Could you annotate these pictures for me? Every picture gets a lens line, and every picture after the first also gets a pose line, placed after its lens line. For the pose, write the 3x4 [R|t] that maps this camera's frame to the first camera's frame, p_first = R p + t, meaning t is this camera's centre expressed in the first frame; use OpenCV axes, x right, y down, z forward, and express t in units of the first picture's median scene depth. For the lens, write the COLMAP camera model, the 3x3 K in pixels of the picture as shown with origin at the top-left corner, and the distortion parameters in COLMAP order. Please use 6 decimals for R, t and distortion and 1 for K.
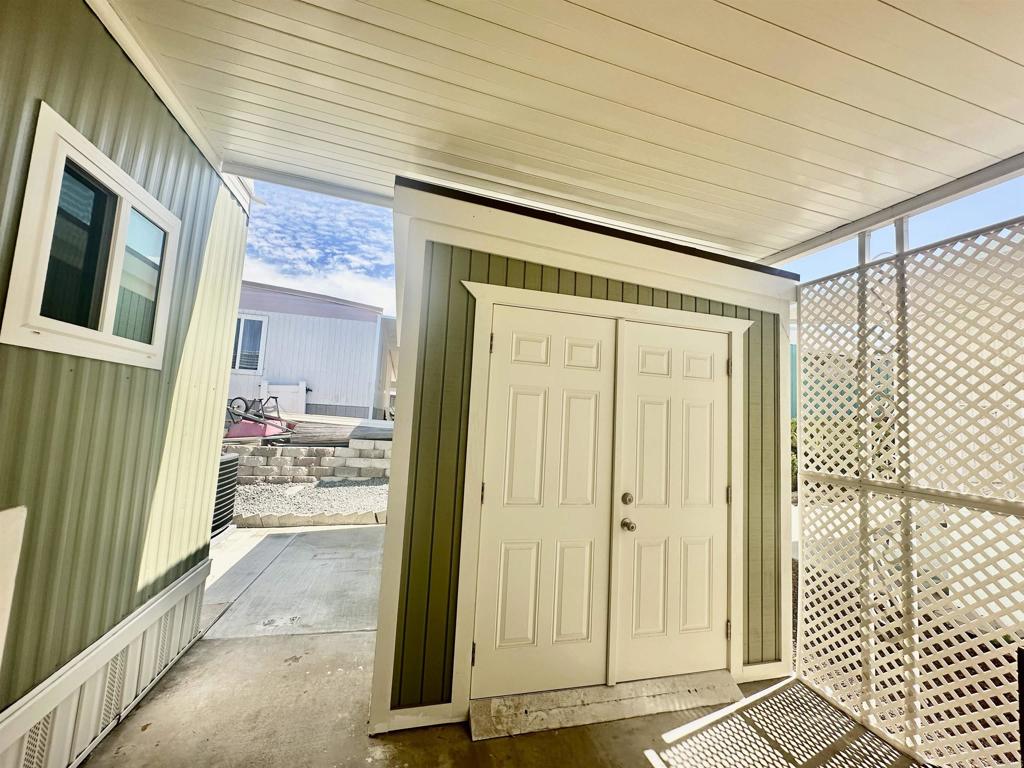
lens RADIAL K [[407.3, 0, 514.7], [0, 407.3, 383.1], [0, 0, 1]] dist [-0.002149, 0.000715]
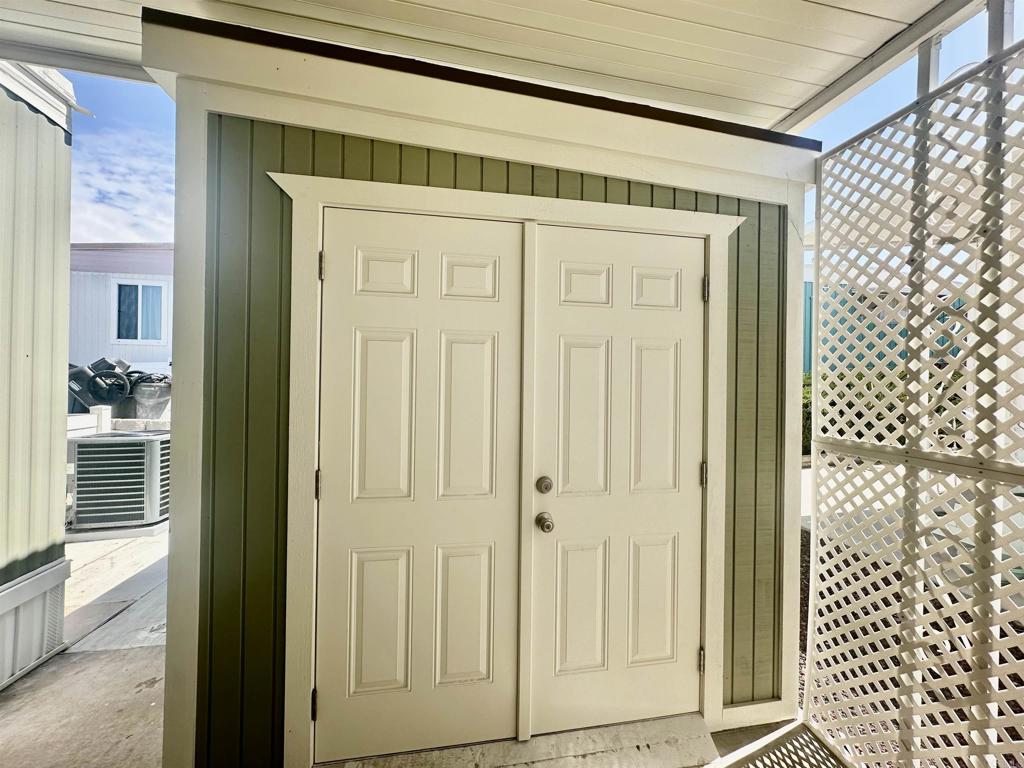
lens RADIAL K [[407.3, 0, 515.0], [0, 407.3, 382.7], [0, 0, 1]] dist [-0.002149, 0.000715]
pose [[0.995430, -0.039972, -0.086722, 0.295055], [0.047298, 0.995331, 0.084134, 0.049775], [0.082954, -0.087851, 0.992674, 0.323223]]
